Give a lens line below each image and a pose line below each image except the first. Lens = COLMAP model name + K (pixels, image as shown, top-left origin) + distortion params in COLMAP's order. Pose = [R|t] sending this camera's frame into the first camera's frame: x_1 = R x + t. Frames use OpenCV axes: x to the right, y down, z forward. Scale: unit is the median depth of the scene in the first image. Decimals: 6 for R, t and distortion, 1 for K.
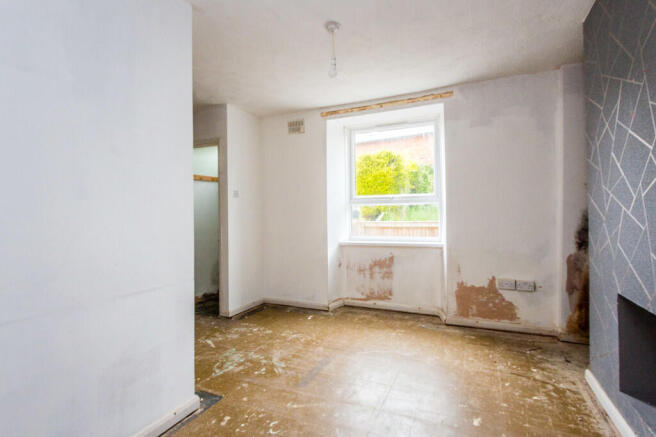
lens RADIAL K [[306.7, 0, 346.5], [0, 306.7, 210.7], [0, 0, 1]] dist [-0.002241, -0.000792]
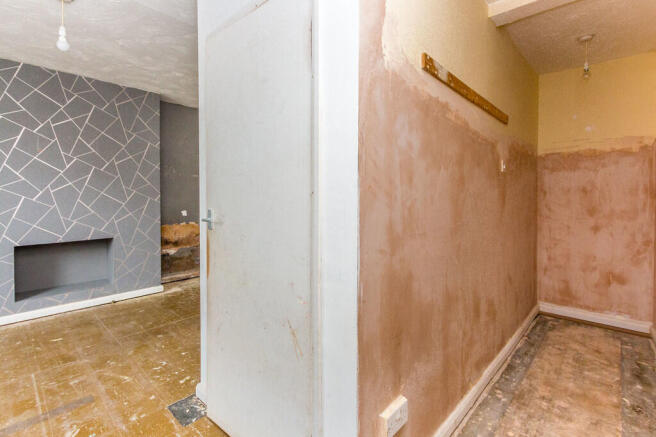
lens RADIAL K [[306.7, 0, 327.9], [0, 306.7, 218.5], [0, 0, 1]] dist [-0.002241, -0.000792]
pose [[-0.938942, -0.014778, 0.343759, -0.980084], [0.007338, 0.997990, 0.062946, 0.007132], [-0.343998, 0.061625, -0.936946, 1.411480]]
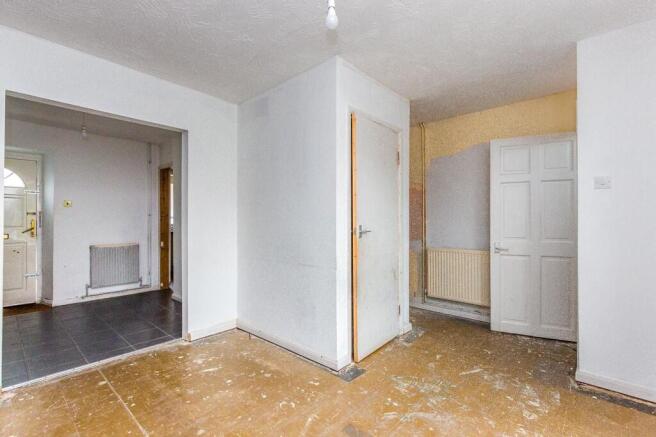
lens RADIAL K [[302.9, 0, 329.1], [0, 302.9, 218.8], [0, 0, 1]] dist [0.001461, 0.000060]
pose [[-0.318929, 0.012474, -0.947696, 0.571797], [0.011739, 0.999889, 0.009210, 0.001522], [0.947706, -0.008187, -0.319040, 1.107426]]
